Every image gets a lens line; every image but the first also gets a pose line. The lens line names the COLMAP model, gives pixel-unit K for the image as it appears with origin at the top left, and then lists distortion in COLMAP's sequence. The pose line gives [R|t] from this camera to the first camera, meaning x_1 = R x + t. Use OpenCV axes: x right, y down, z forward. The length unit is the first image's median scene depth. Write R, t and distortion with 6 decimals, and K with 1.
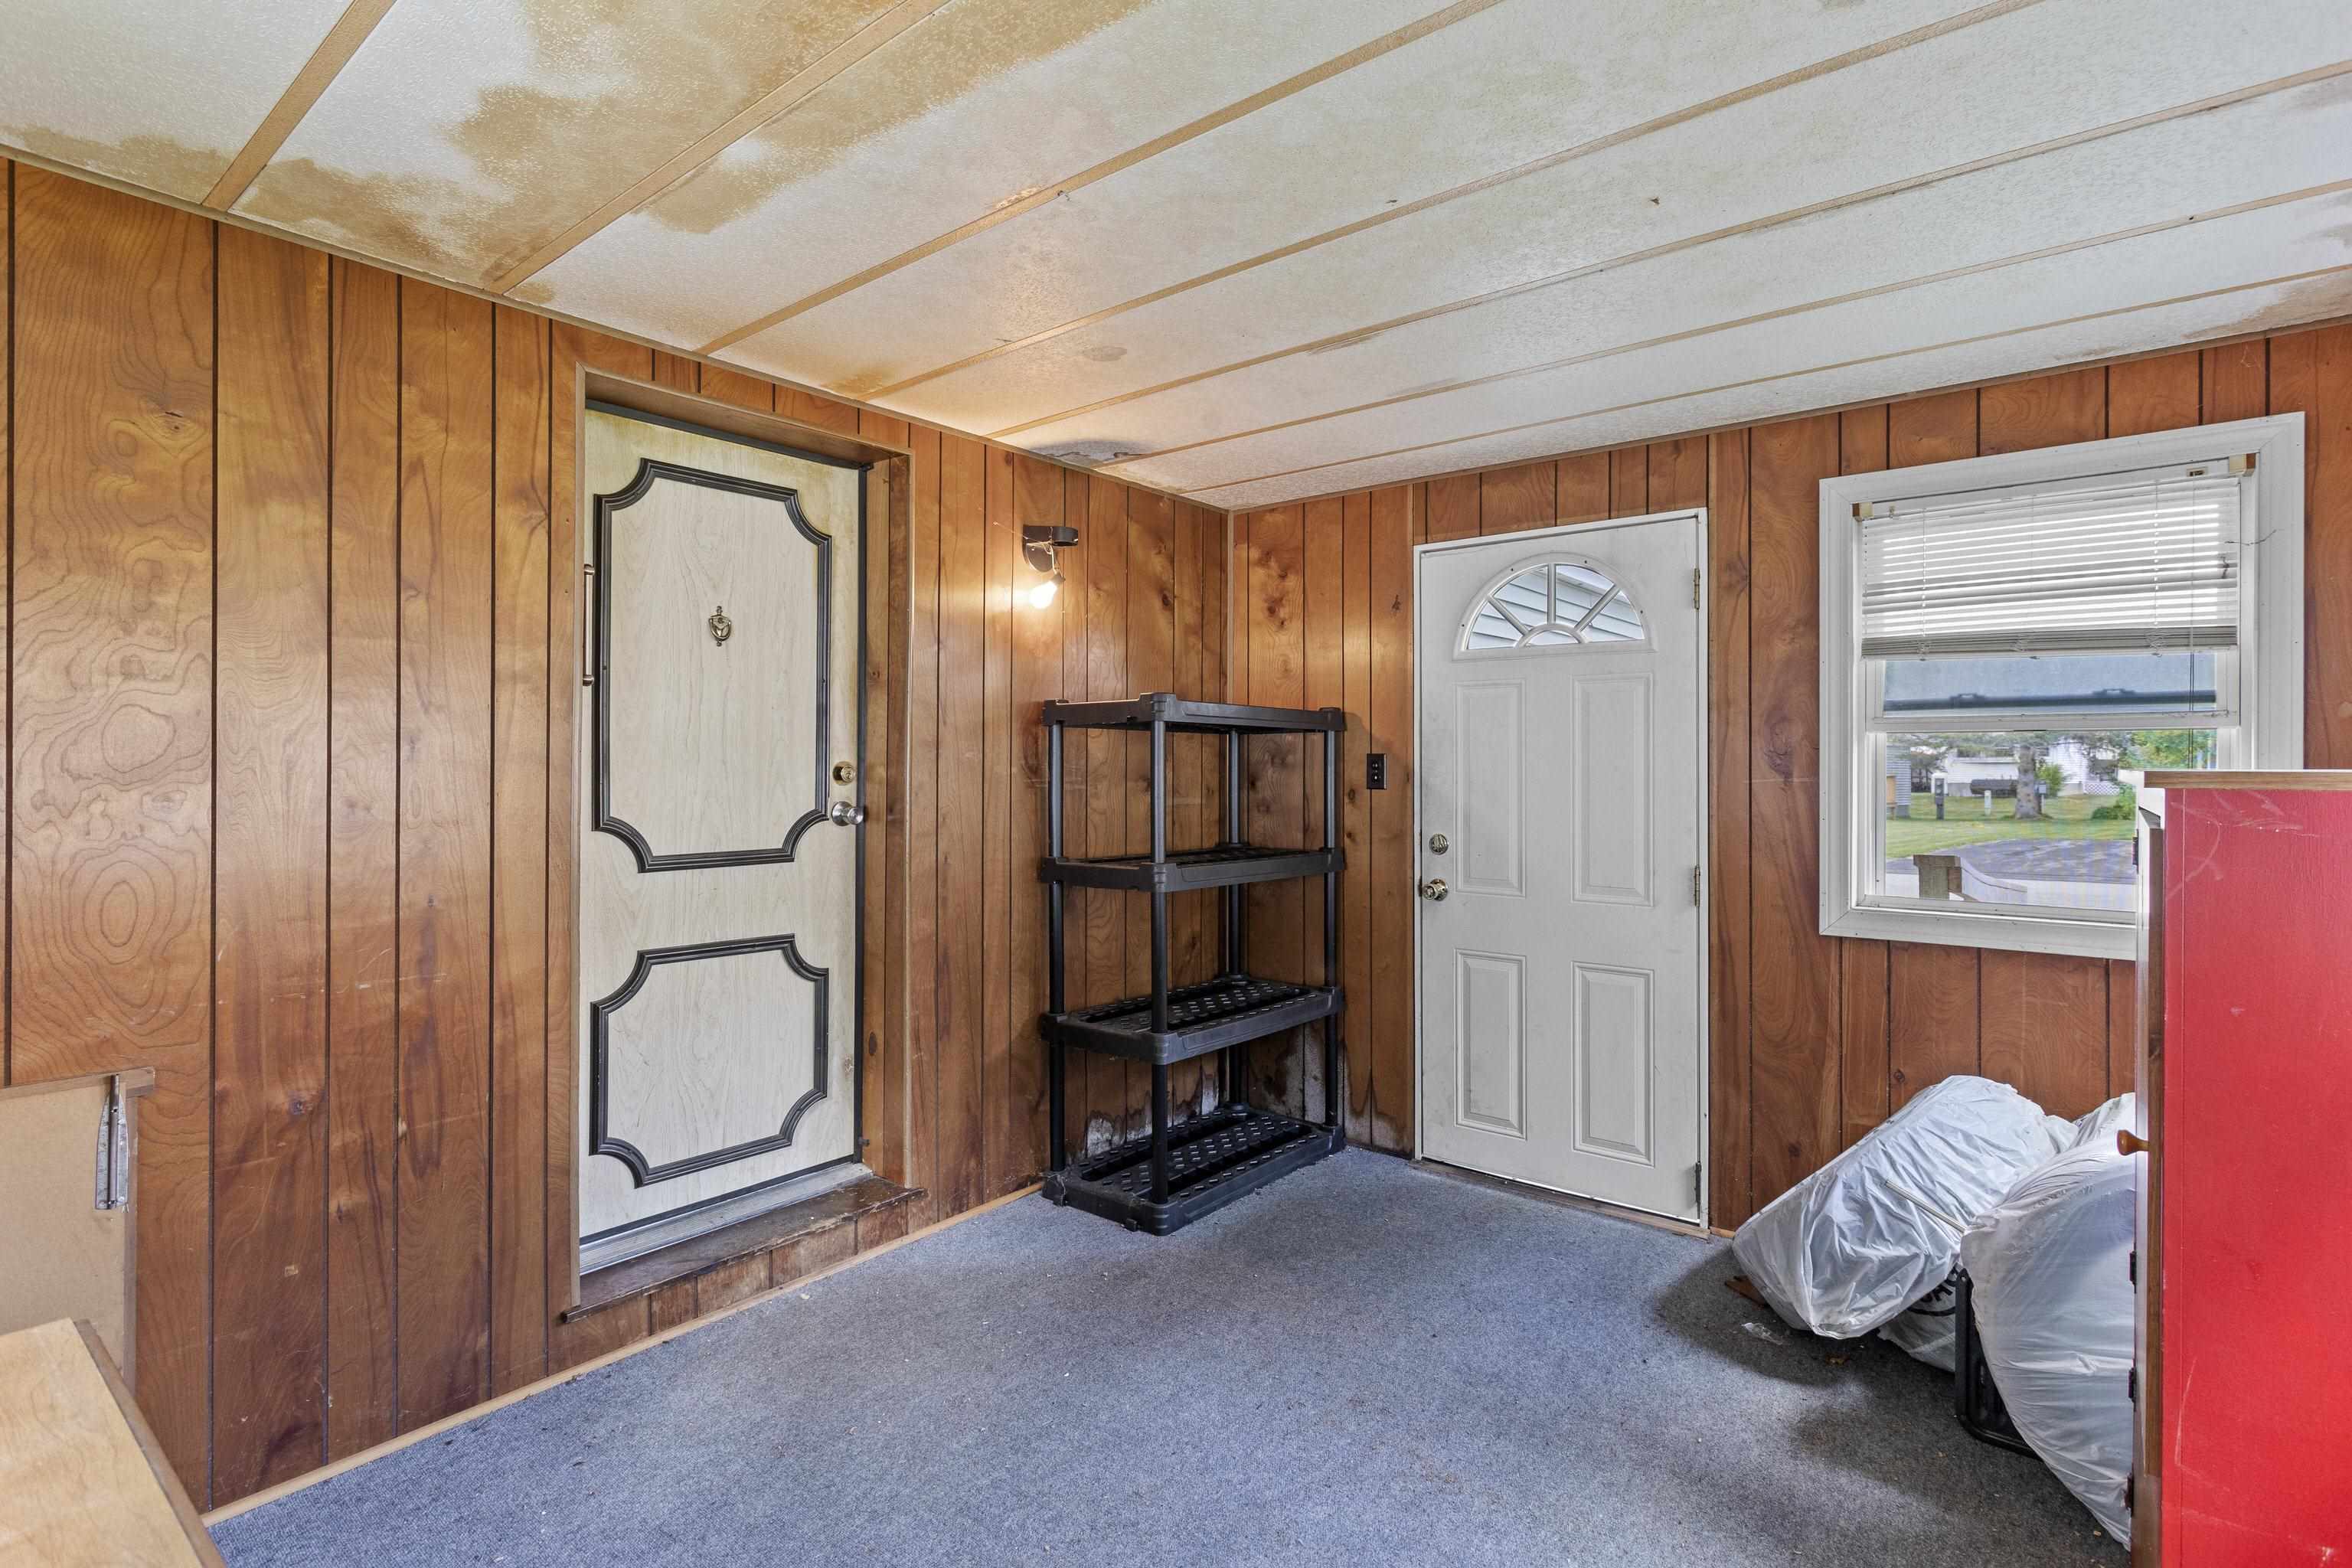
lens RADIAL K [[1120.3, 0, 1194.4], [0, 1120.3, 777.0], [0, 0, 1]] dist [-0.002091, 0.003077]
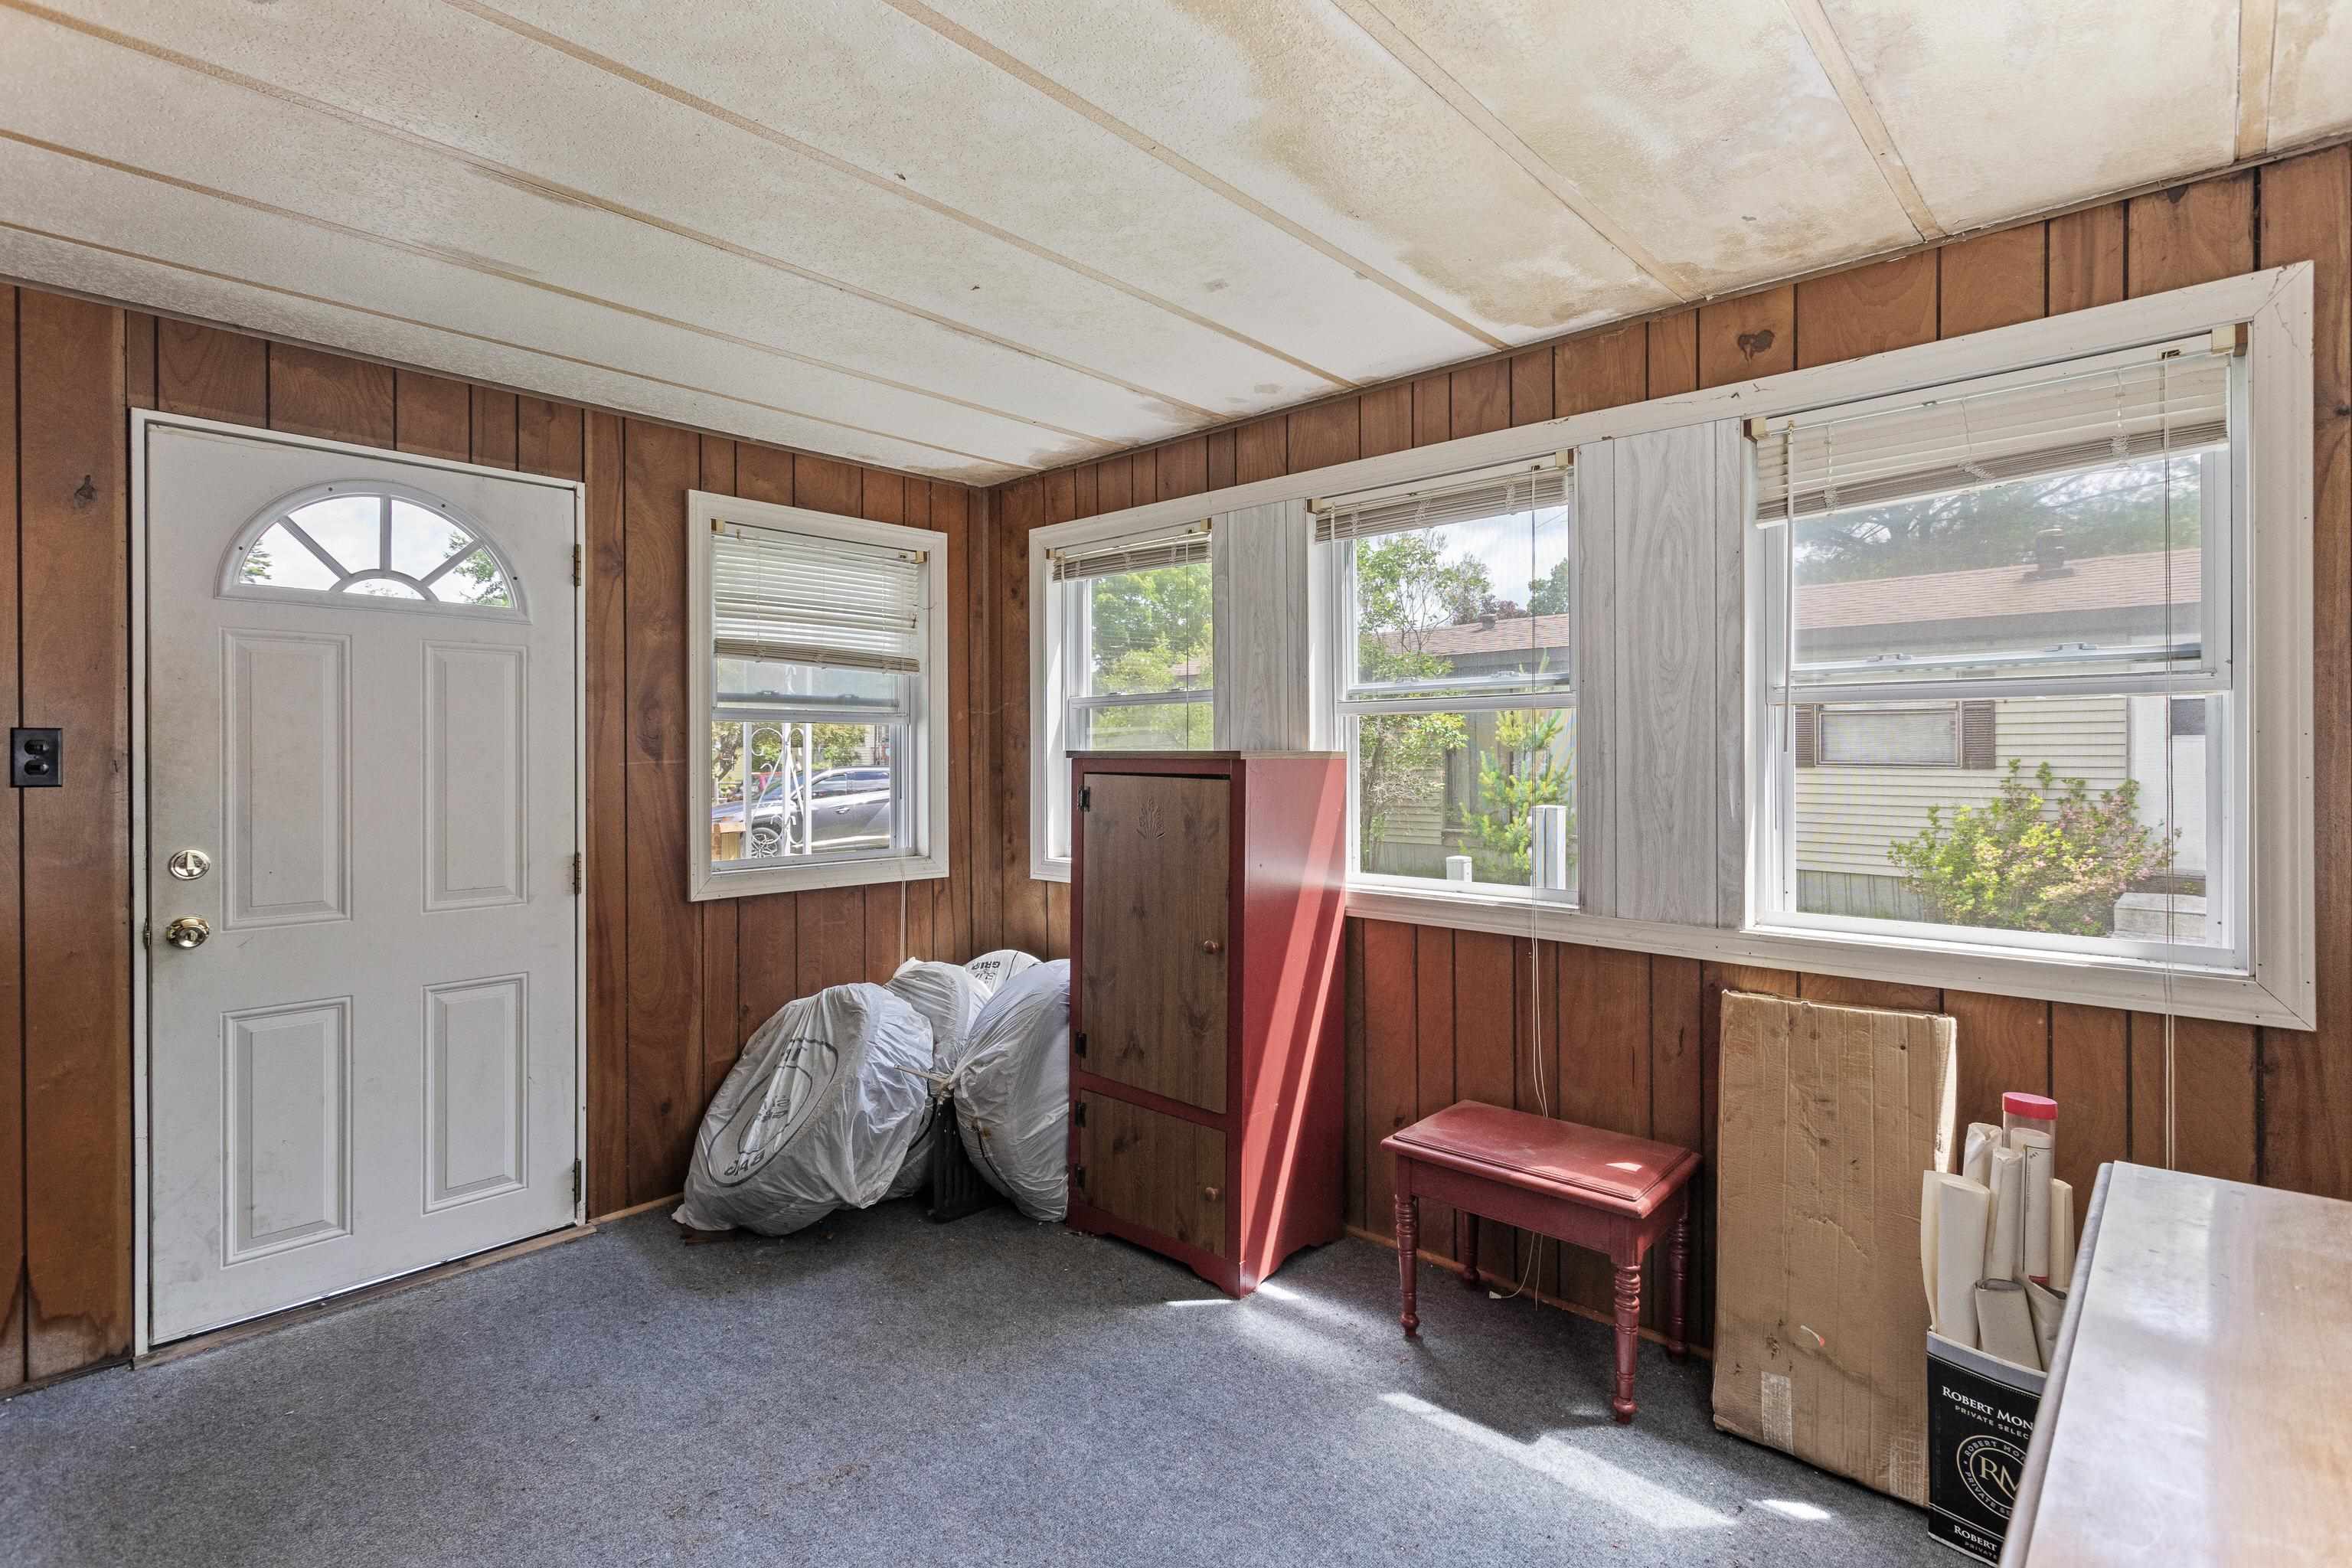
lens RADIAL K [[1120.3, 0, 1191.7], [0, 1120.3, 760.2], [0, 0, 1]] dist [-0.002091, 0.003077]
pose [[0.064855, -0.007469, 0.997867, -0.495928], [0.010660, 0.999920, 0.006792, -0.001021], [-0.997838, 0.010197, 0.064929, 0.423637]]
